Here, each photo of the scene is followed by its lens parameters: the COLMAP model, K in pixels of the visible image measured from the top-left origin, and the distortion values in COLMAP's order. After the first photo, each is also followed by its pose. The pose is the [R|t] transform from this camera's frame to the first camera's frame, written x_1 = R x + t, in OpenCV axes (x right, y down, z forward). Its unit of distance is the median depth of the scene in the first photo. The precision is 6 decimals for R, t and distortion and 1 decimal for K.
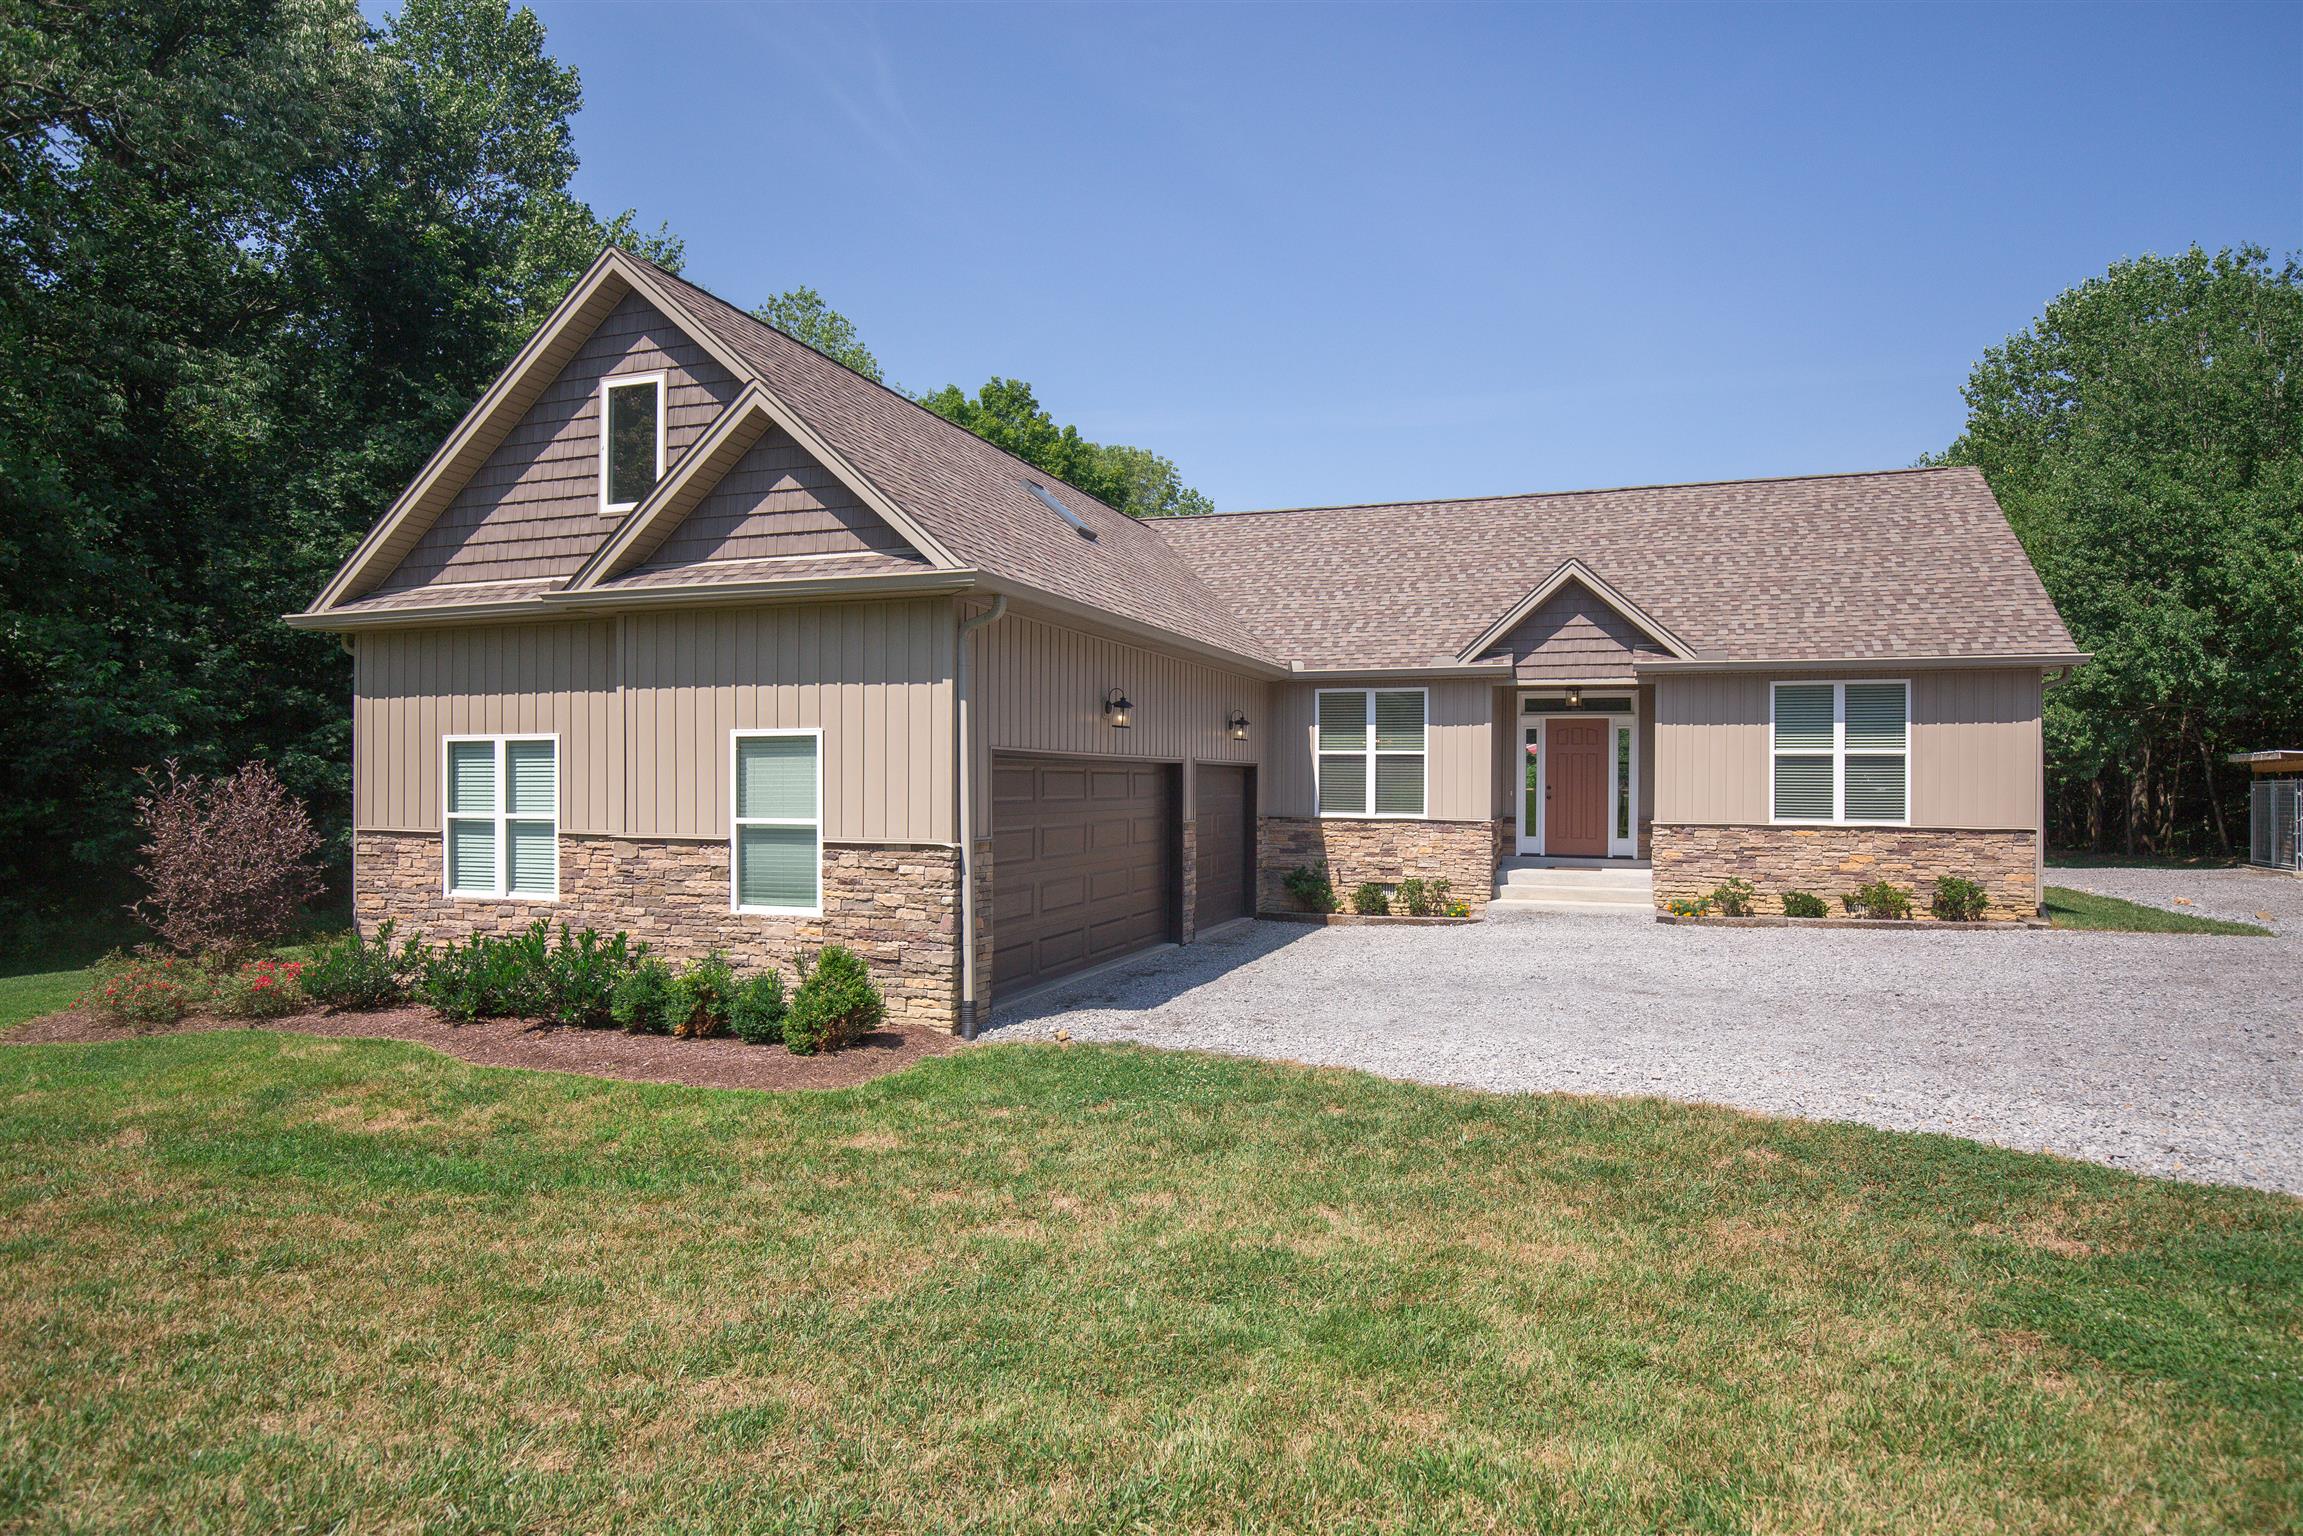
lens RADIAL K [[1259.0, 0, 1113.3], [0, 1259.0, 778.0], [0, 0, 1]] dist [0.000483, -0.012776]
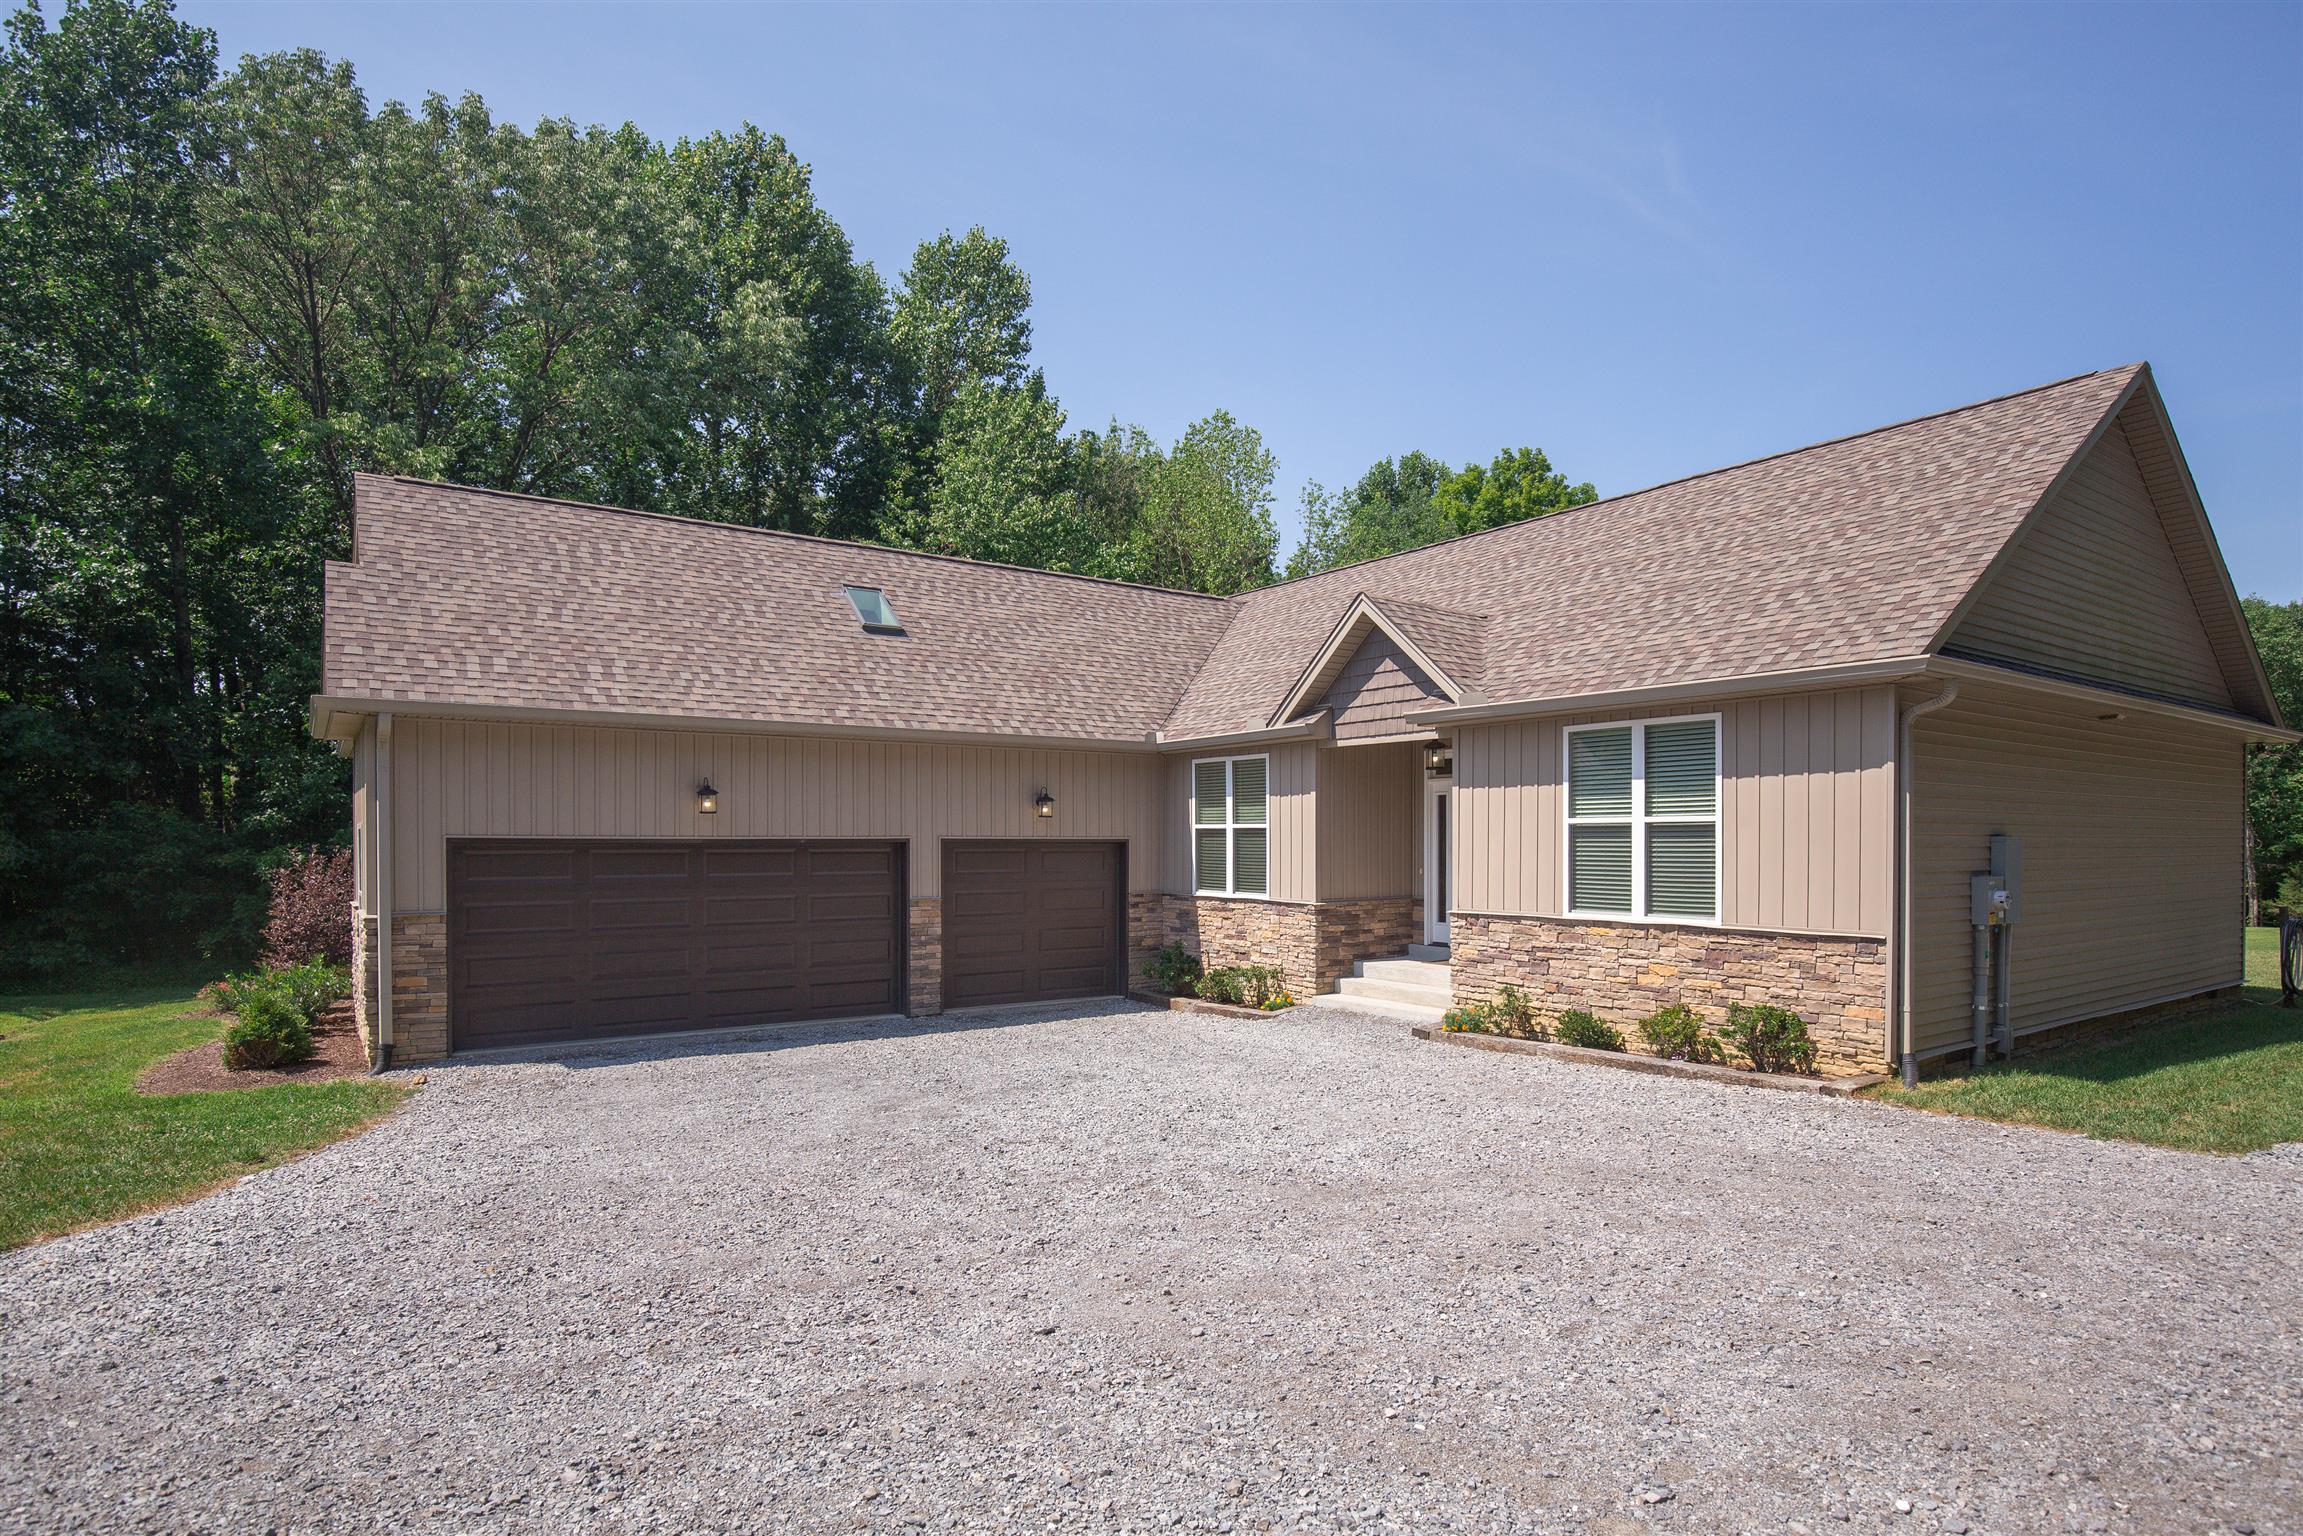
lens RADIAL K [[1153.1, 0, 1158.3], [0, 1153.1, 851.4], [0, 0, 1]] dist [-0.008558, -0.000440]
pose [[0.837557, -0.001274, -0.546349, 0.659702], [0.004899, 0.999975, 0.005178, -0.006889], [0.546329, -0.007014, 0.837541, 0.278609]]
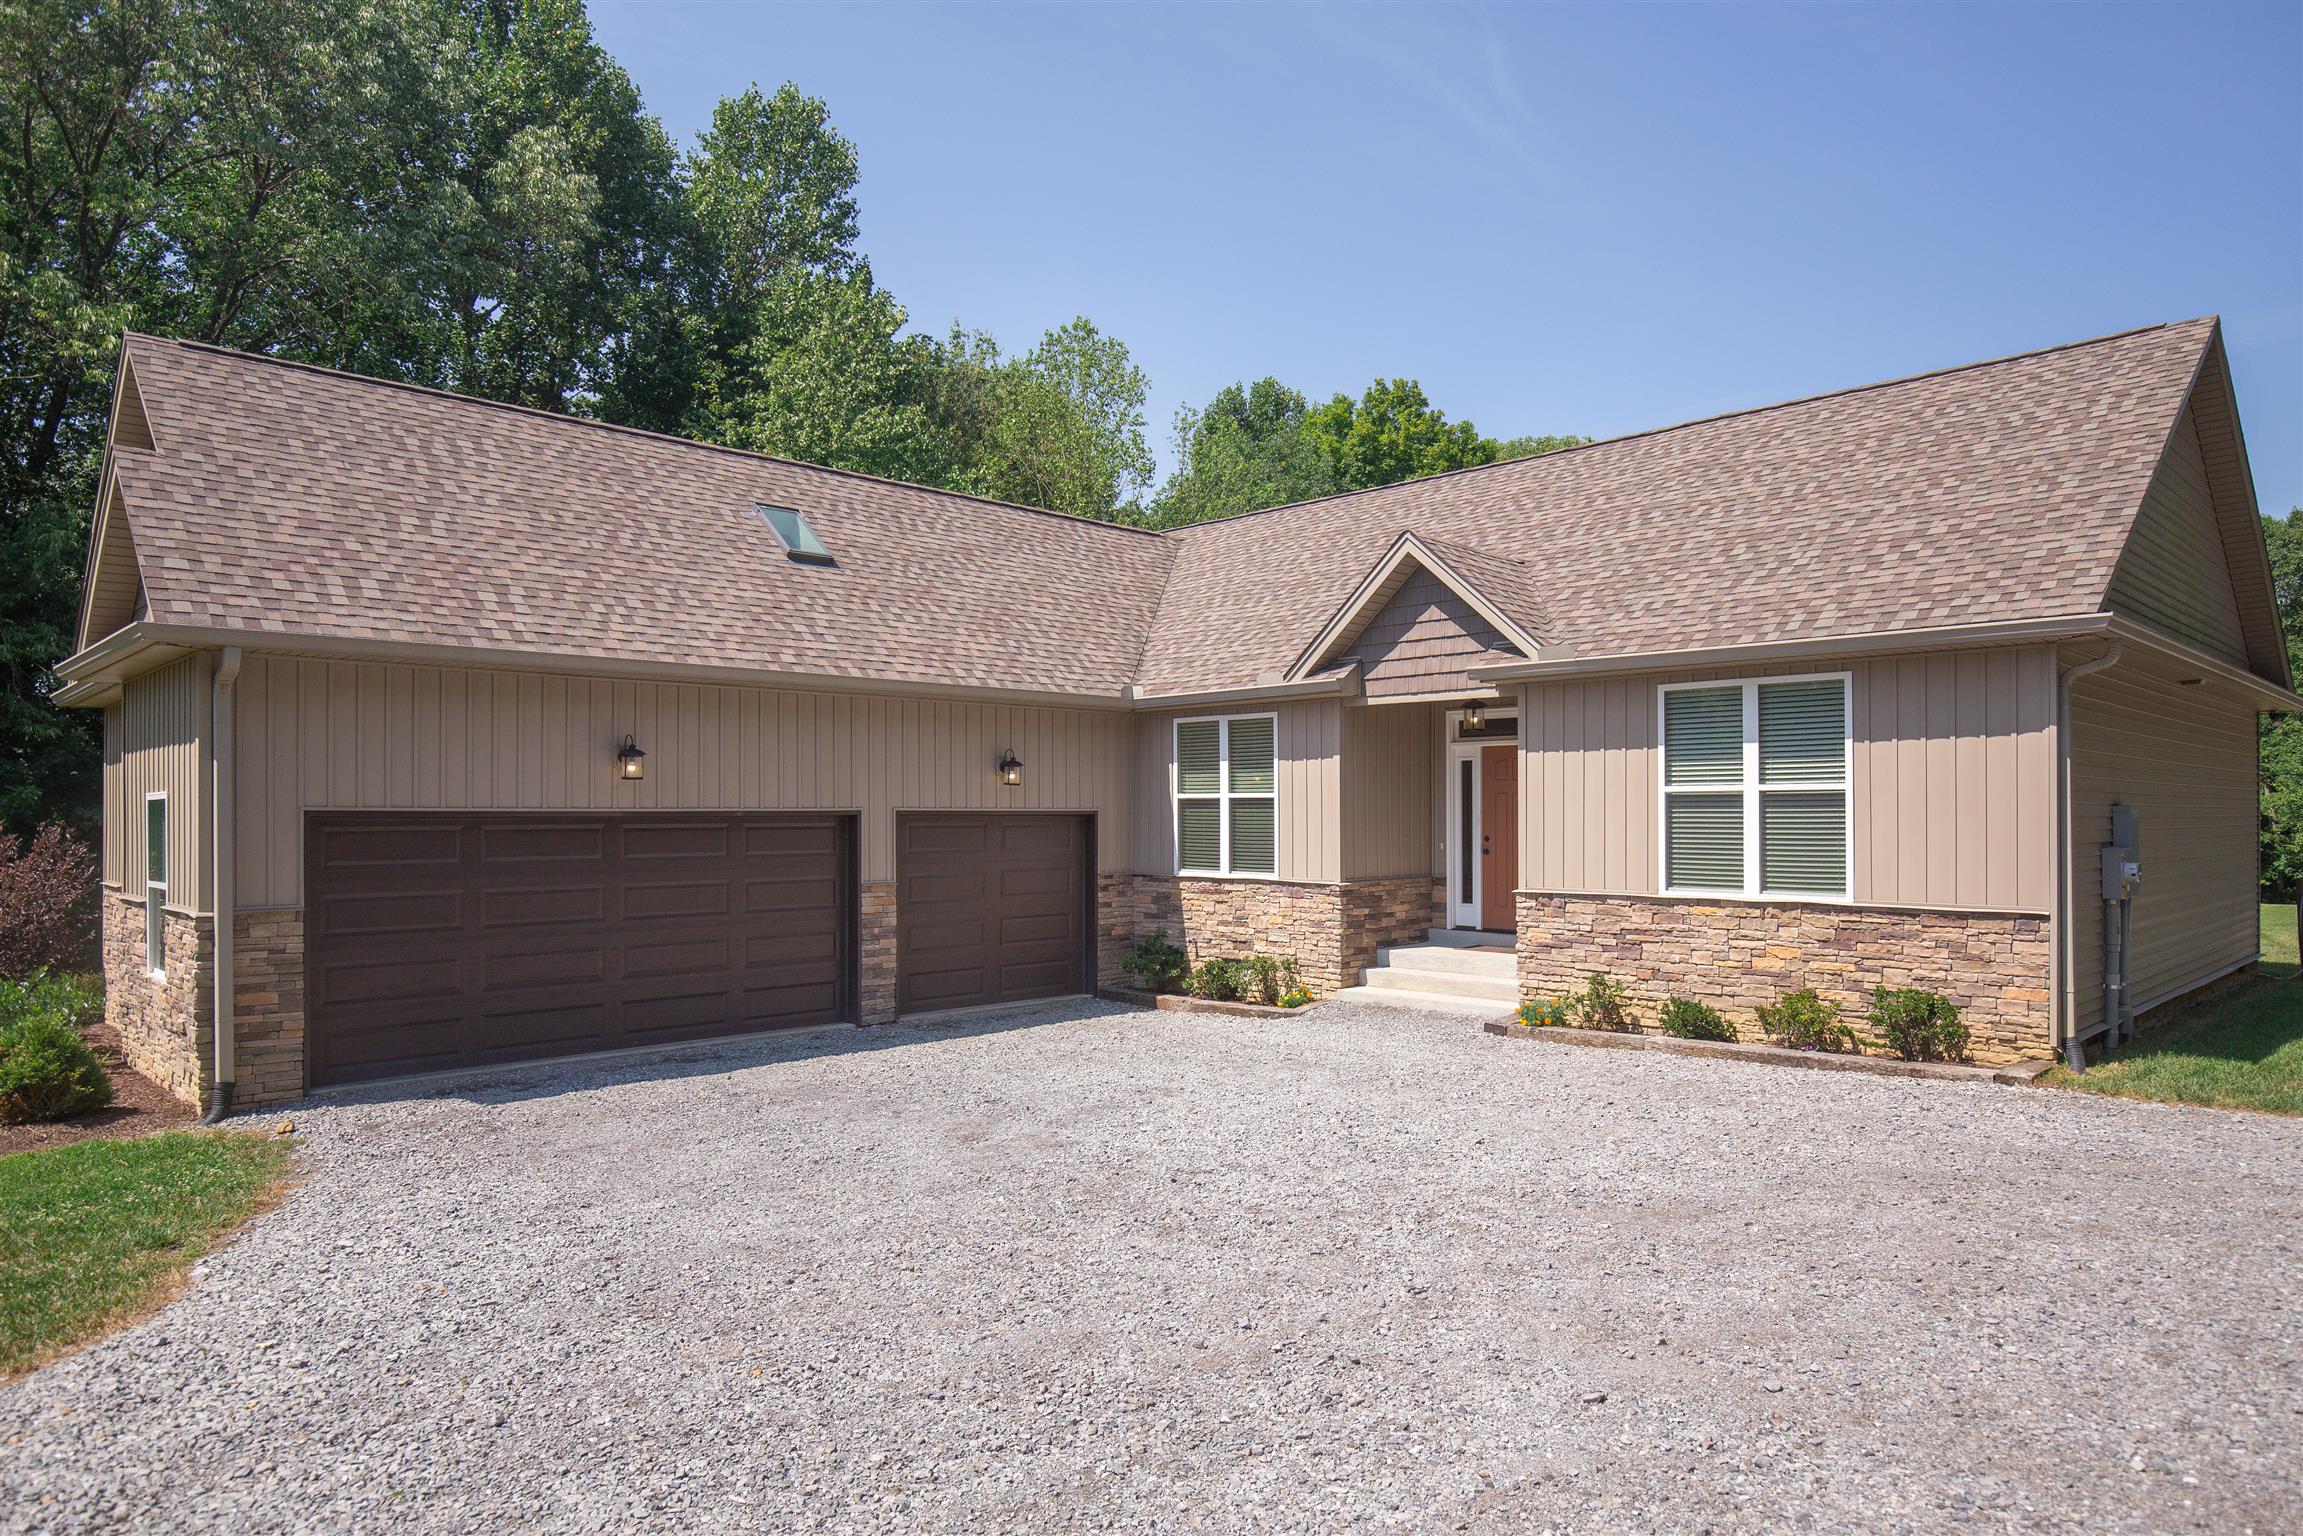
lens RADIAL K [[1323.4, 0, 1147.8], [0, 1323.4, 805.7], [0, 0, 1]] dist [0.002660, 0.002597]
pose [[0.912499, -0.010877, -0.408935, 0.534254], [0.007902, 0.999929, -0.008966, -0.007145], [0.409003, 0.004950, 0.912520, 0.224472]]
